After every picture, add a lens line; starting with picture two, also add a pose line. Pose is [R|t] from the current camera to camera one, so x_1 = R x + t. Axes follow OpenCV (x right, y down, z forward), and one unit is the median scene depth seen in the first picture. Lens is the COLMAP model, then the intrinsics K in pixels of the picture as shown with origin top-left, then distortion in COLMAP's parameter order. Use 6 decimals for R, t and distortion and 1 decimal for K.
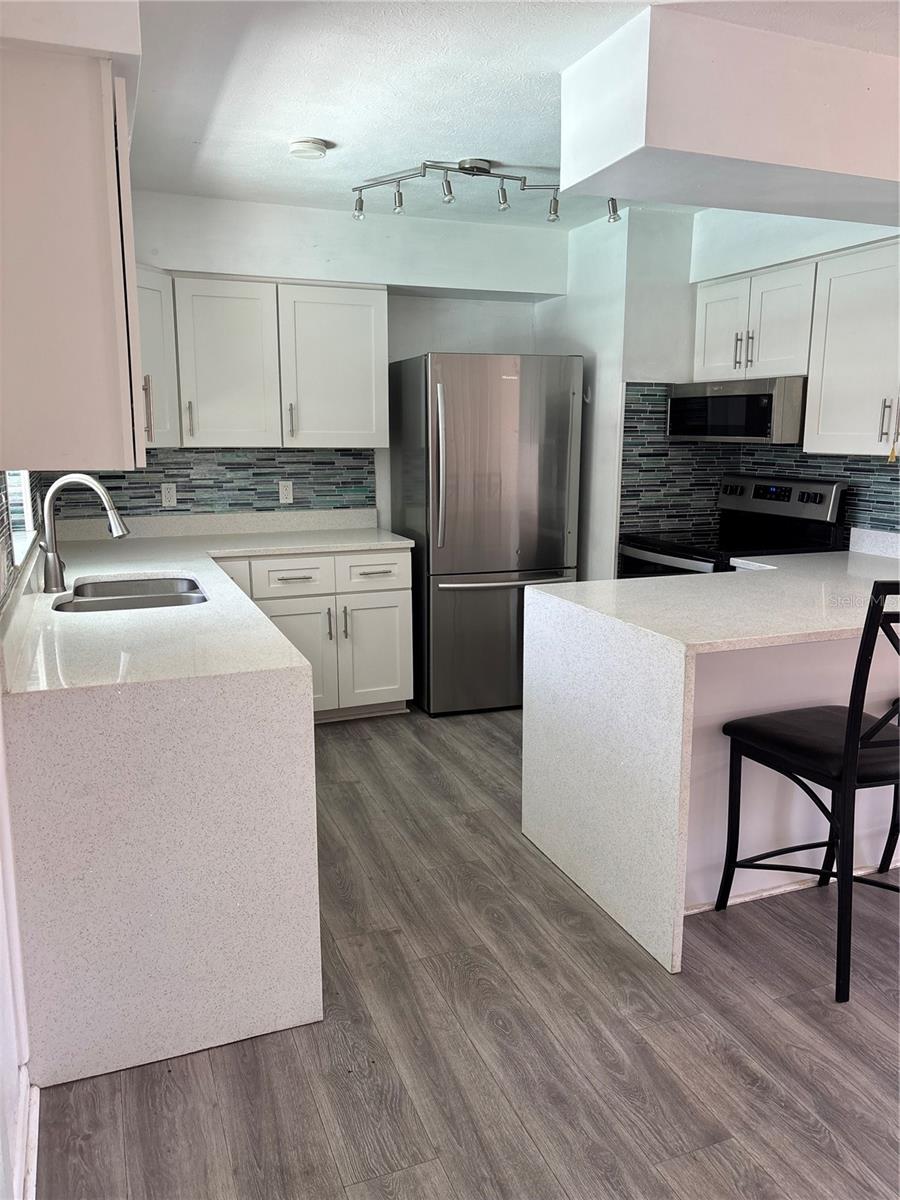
lens RADIAL K [[904.8, 0, 453.7], [0, 904.8, 599.2], [0, 0, 1]] dist [0.052965, -0.063801]
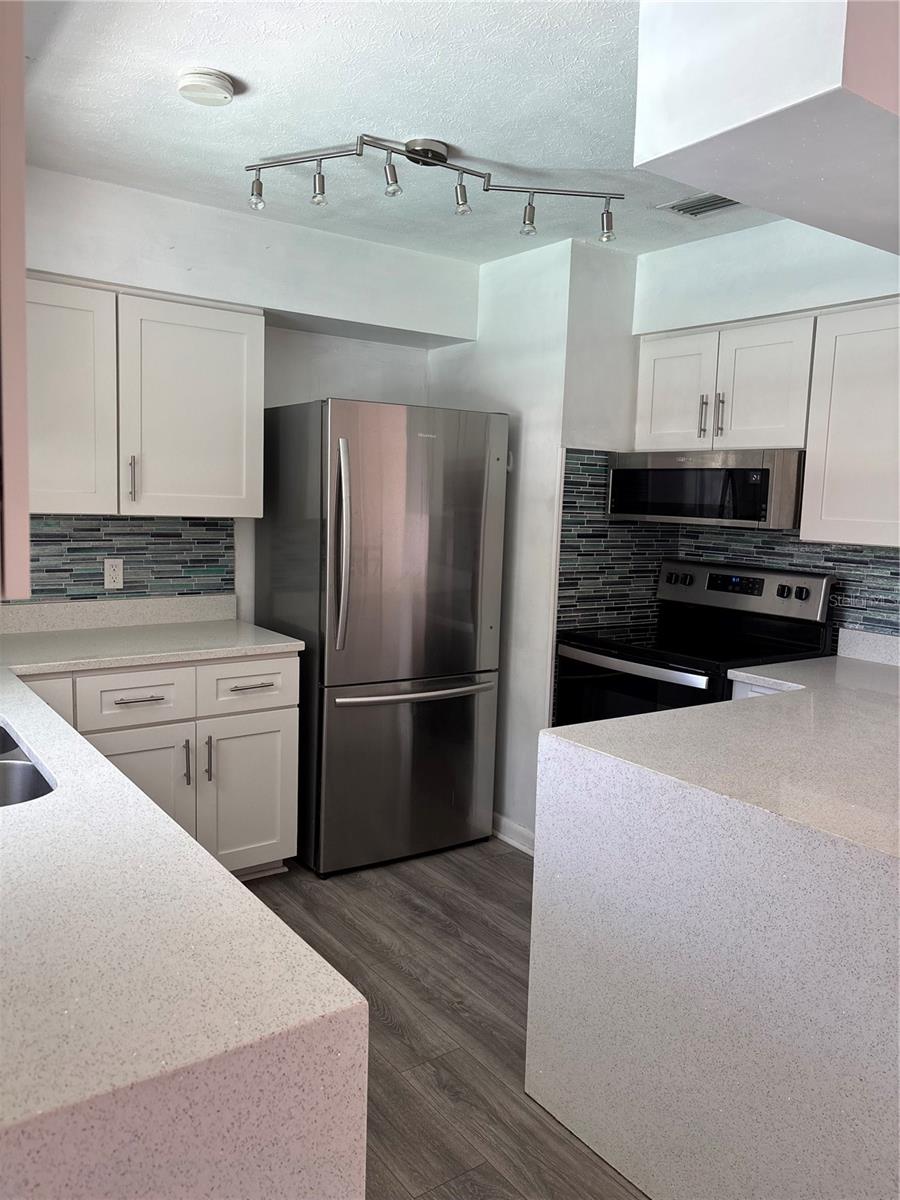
lens RADIAL K [[904.8, 0, 446.9], [0, 904.8, 593.6], [0, 0, 1]] dist [0.052965, -0.063801]
pose [[0.970092, 0.004544, 0.242694, -0.113154], [0.013174, 0.997366, -0.071331, -0.050857], [-0.242379, 0.072395, 0.967477, 0.247005]]
